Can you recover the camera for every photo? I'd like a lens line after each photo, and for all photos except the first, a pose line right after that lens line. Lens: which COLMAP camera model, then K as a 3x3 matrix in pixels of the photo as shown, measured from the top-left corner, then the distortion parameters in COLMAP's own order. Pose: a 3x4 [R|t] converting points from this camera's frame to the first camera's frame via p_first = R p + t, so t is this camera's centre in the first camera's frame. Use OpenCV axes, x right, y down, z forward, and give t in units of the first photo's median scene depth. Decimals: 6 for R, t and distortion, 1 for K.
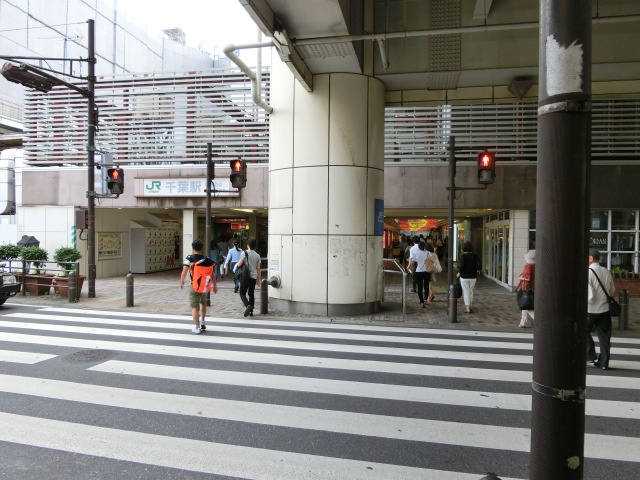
lens RADIAL K [[465.5, 0, 320.3], [0, 465.5, 238.8], [0, 0, 1]] dist [-0.001129, 0.000178]
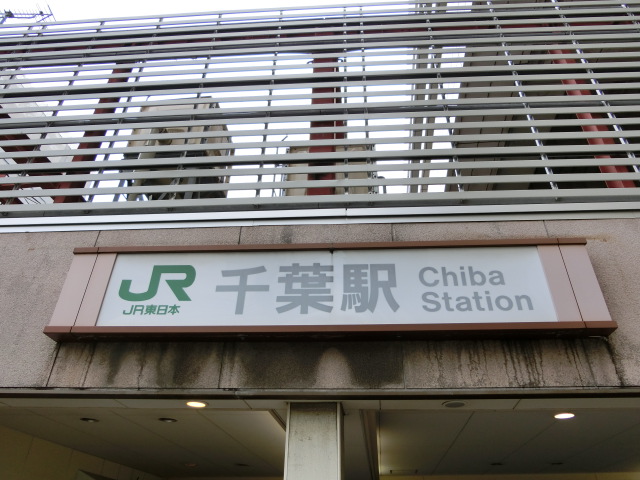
lens RADIAL K [[465.5, 0, 319.0], [0, 465.5, 238.6], [0, 0, 1]] dist [-0.001129, 0.000178]
pose [[0.996682, 0.058359, 0.056741, -0.299180], [-0.016531, 0.827697, -0.560932, -0.013947], [-0.079699, 0.558133, 0.825915, 0.810092]]
